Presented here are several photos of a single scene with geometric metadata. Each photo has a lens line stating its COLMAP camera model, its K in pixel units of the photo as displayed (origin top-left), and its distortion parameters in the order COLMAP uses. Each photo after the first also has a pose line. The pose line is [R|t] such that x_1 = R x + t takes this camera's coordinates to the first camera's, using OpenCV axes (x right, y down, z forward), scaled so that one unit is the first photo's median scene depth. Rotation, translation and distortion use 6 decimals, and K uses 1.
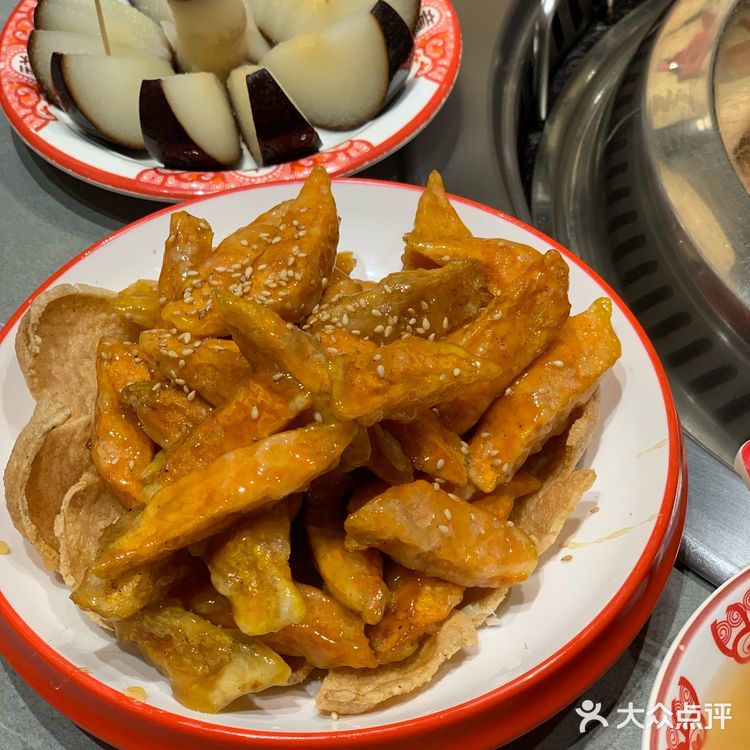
lens RADIAL K [[1522.0, 0, 385.3], [0, 1522.0, 376.3], [0, 0, 1]] dist [-0.160520, 1.588198]
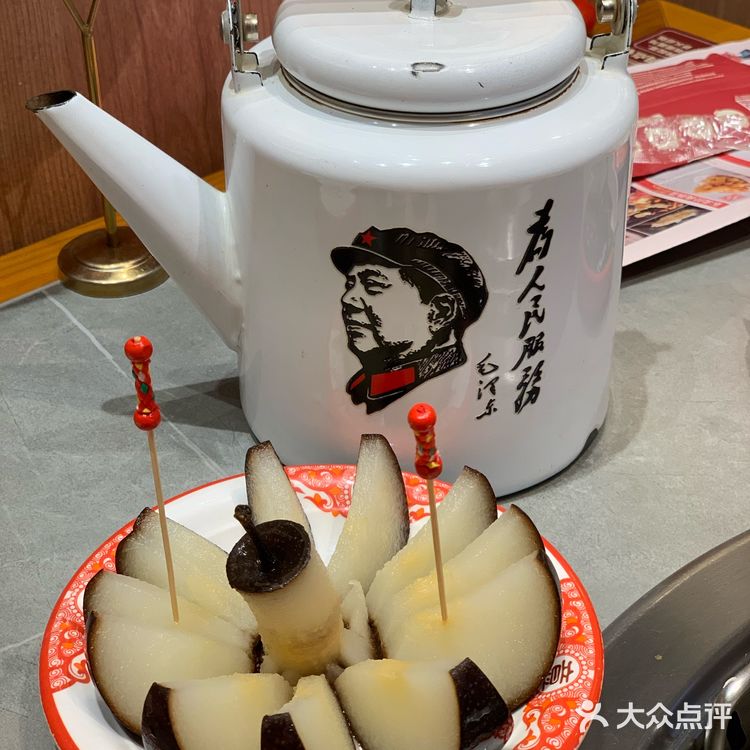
lens RADIAL K [[1522.0, 0, 385.3], [0, 1522.0, 376.3], [0, 0, 1]] dist [-0.160520, 1.588198]
pose [[0.926692, 0.223607, -0.302063, 0.207380], [-0.290785, 0.935788, -0.199363, -0.275781], [0.238088, 0.272584, 0.932208, 0.268770]]
